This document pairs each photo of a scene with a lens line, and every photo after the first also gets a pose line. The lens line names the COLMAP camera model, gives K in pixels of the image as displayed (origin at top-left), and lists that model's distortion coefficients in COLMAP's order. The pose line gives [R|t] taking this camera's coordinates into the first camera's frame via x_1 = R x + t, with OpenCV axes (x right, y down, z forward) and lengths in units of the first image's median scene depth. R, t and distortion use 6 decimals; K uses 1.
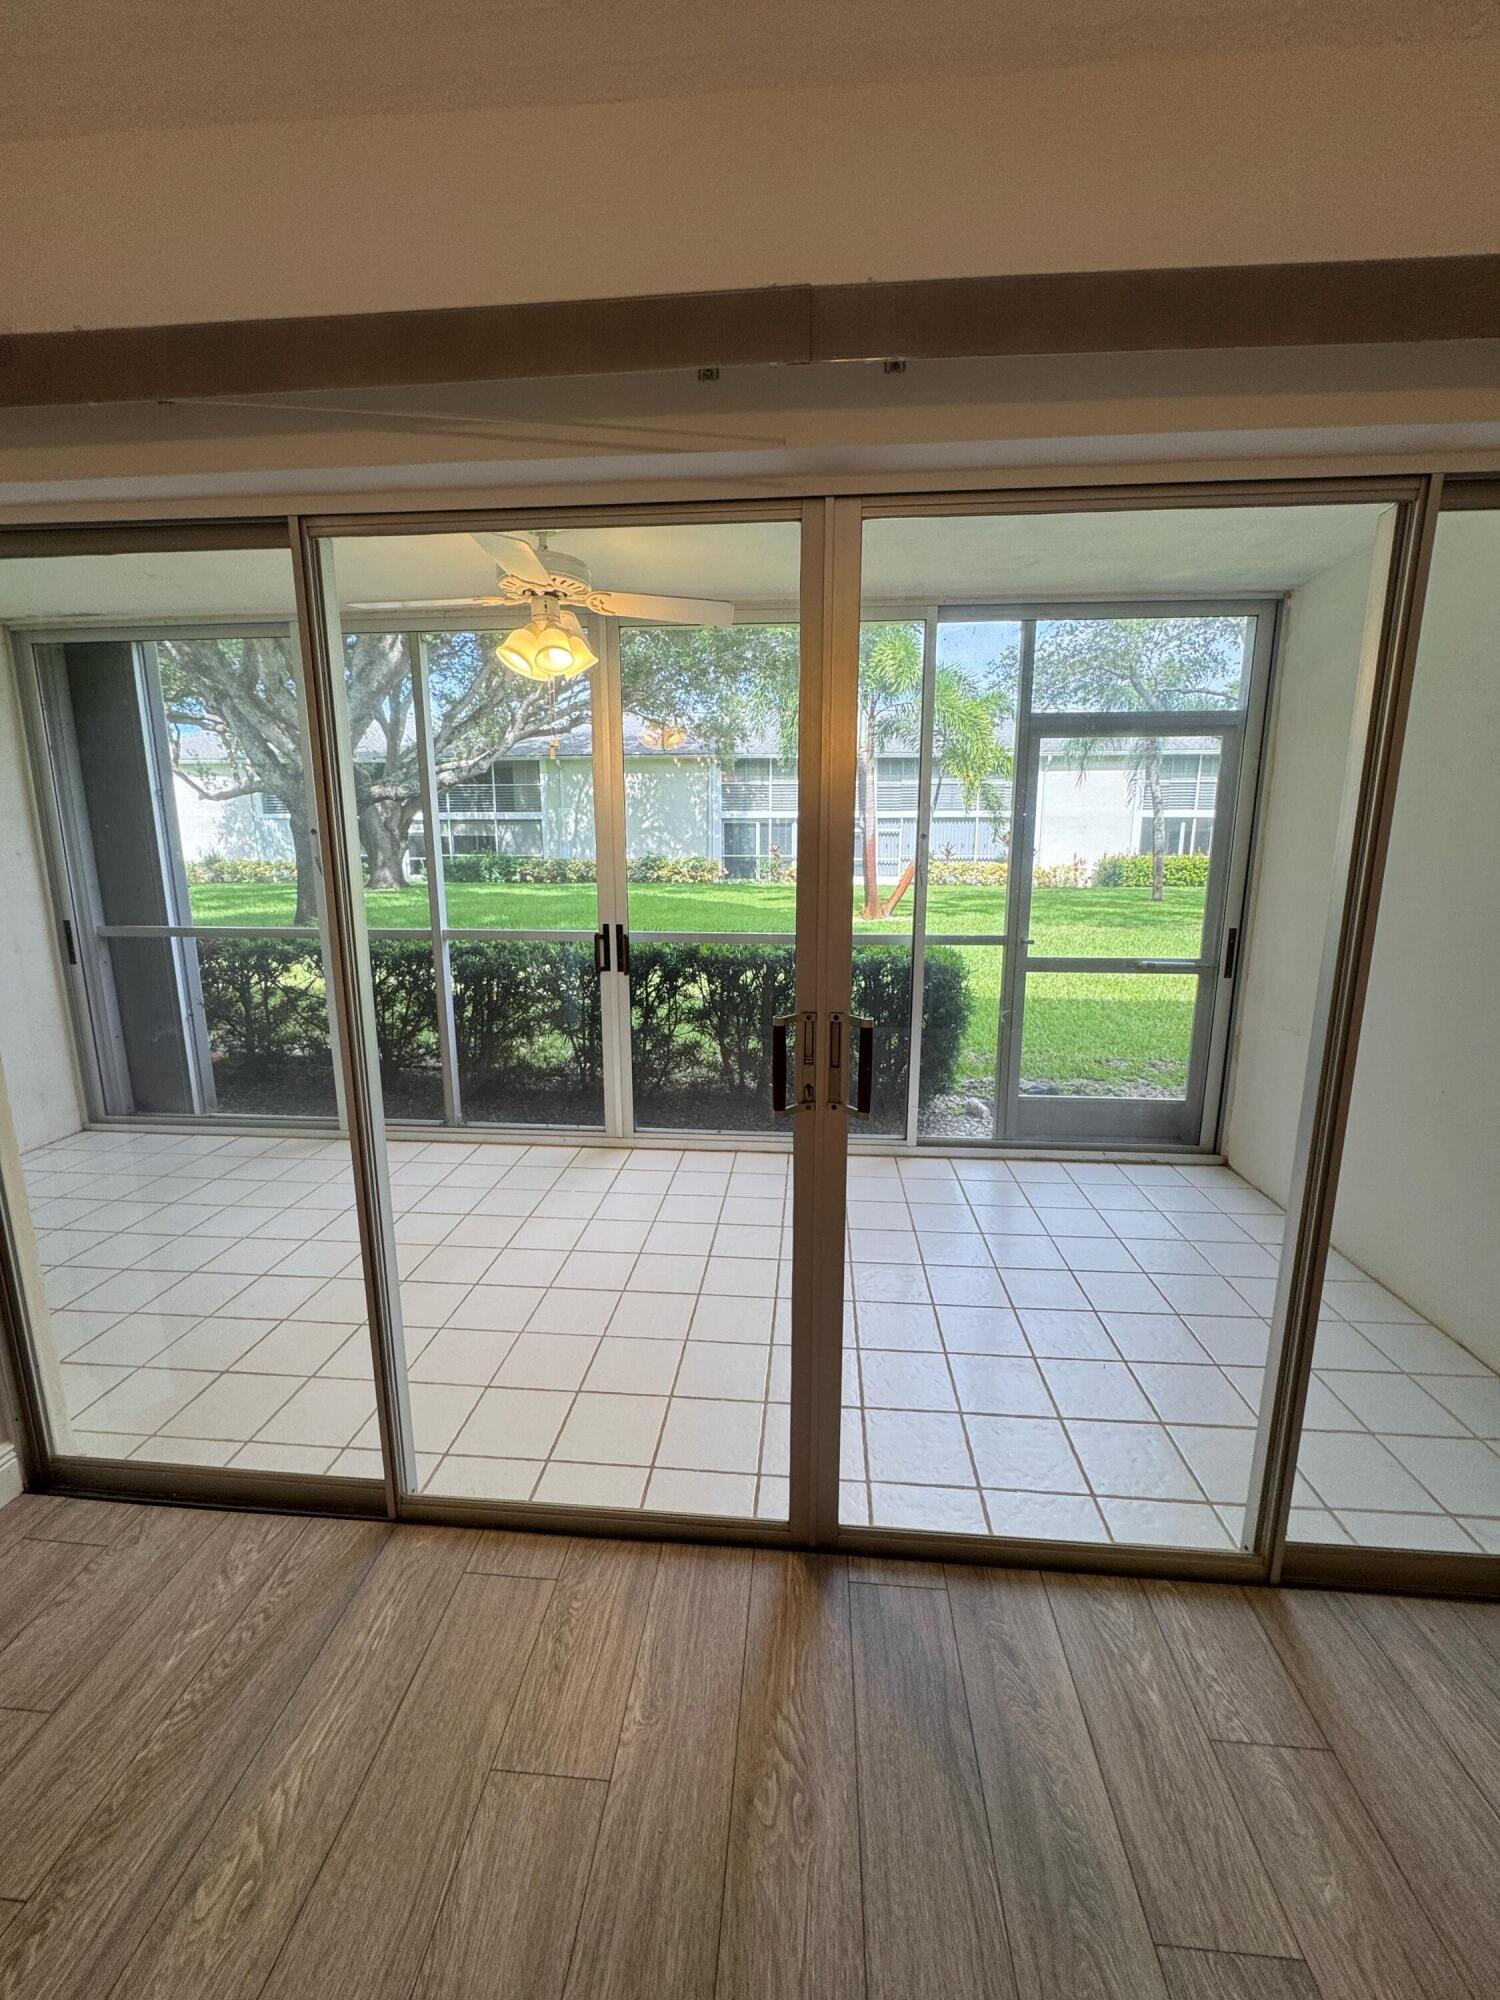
lens RADIAL K [[798.8, 0, 750.0], [0, 798.8, 997.3], [0, 0, 1]] dist [-0.002478, -0.000064]
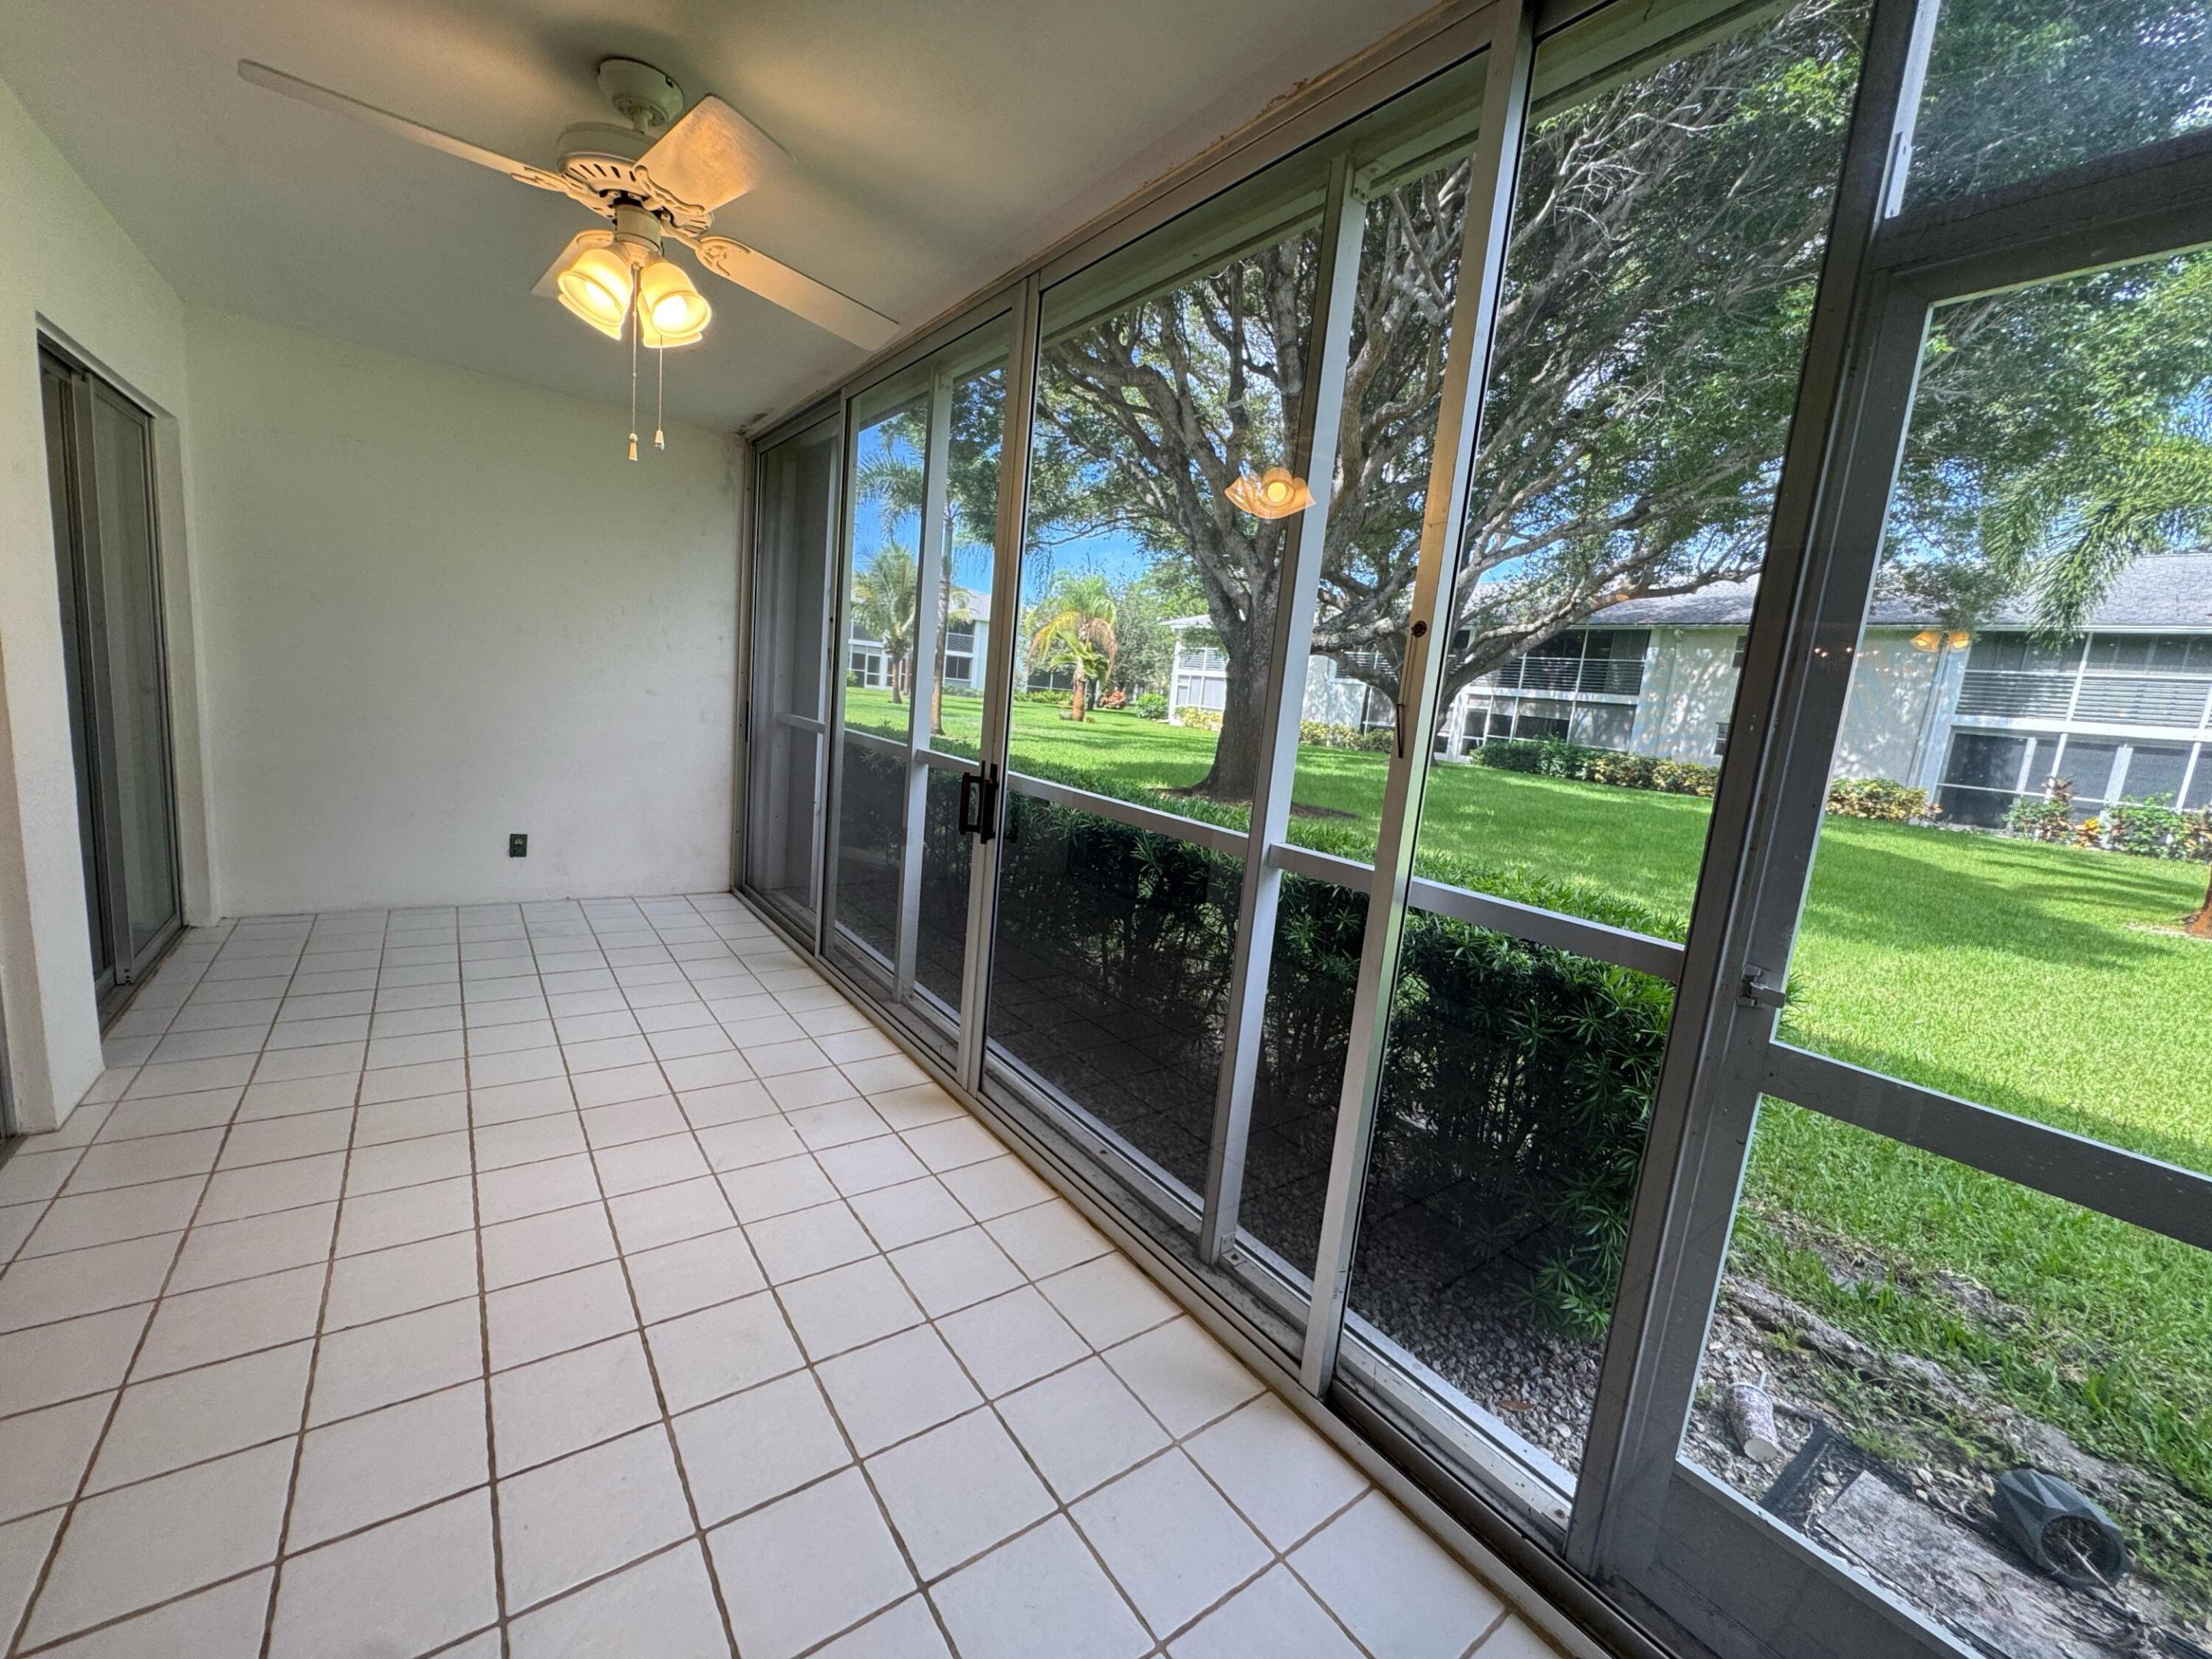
lens RADIAL K [[883.5, 0, 1102.8], [0, 883.5, 828.6], [0, 0, 1]] dist [-0.002478, -0.000064]
pose [[0.653974, 0.180421, -0.734687, 0.268181], [-0.235579, 0.971427, 0.028860, -0.052248], [0.718902, 0.154203, 0.677792, 0.373816]]
